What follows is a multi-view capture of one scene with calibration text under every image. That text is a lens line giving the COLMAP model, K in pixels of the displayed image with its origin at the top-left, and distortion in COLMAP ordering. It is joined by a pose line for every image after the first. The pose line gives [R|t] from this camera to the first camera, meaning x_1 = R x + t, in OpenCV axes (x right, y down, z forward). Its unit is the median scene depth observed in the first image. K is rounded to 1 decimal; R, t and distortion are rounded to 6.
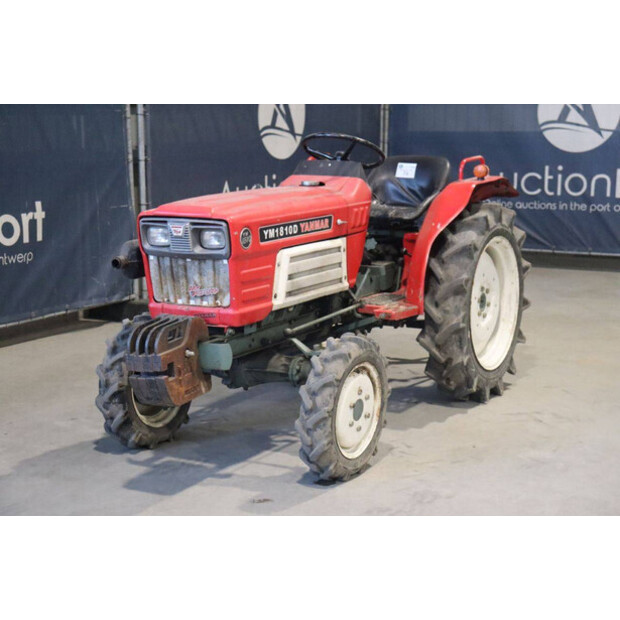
lens RADIAL K [[1251.6, 0, 309.8], [0, 1251.6, 306.1], [0, 0, 1]] dist [0.341907, 0.000000]
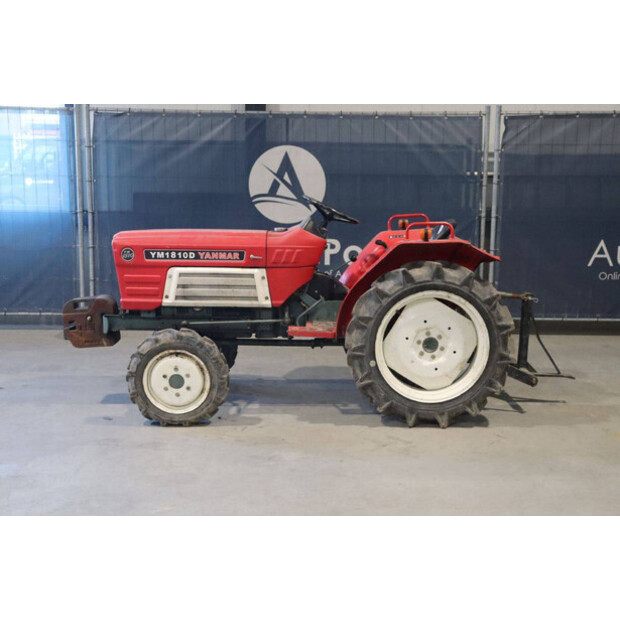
lens RADIAL K [[910.1, 0, 307.8], [0, 910.1, 307.1], [0, 0, 1]] dist [0.091950, 0.000000]
pose [[0.506682, 0.144796, -0.849887, 0.971231], [-0.156978, 0.984811, 0.074197, -0.101321], [0.847721, 0.095819, 0.521716, 0.551092]]
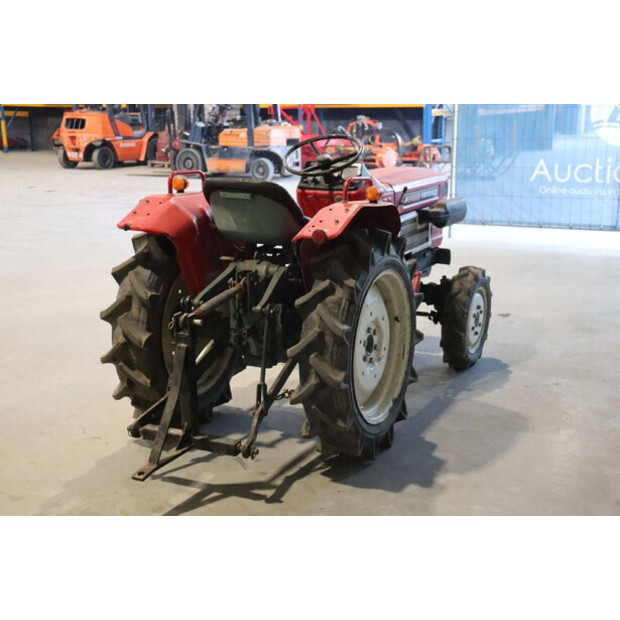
lens RADIAL K [[909.1, 0, 300.7], [0, 909.1, 321.1], [0, 0, 1]] dist [0.100233, 0.000000]
pose [[-0.998709, 0.018692, -0.047226, 0.096860], [-0.001489, 0.918648, 0.395075, -0.332138], [0.050769, 0.394635, -0.917434, 1.979090]]
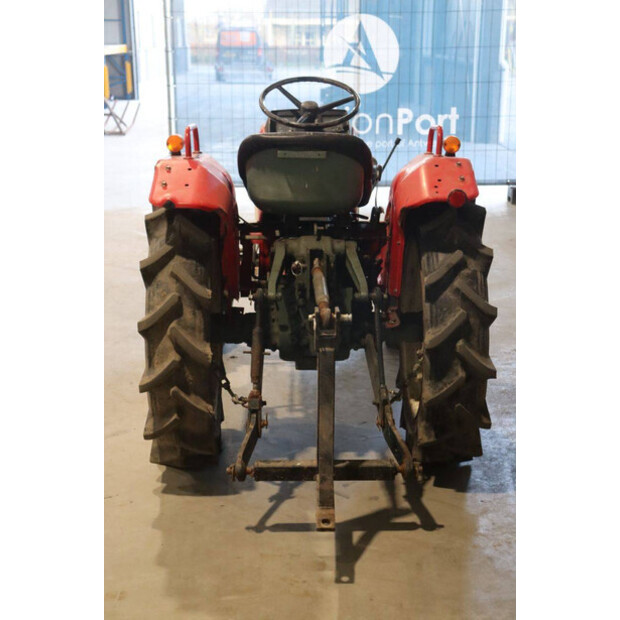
lens RADIAL K [[1068.3, 0, 308.6], [0, 1068.3, 317.3], [0, 0, 1]] dist [0.165913, 0.000000]
pose [[-0.860006, 0.128439, -0.493856, 0.454303], [-0.084421, 0.918657, 0.385931, -0.302304], [0.503253, 0.373594, -0.779207, 1.831179]]
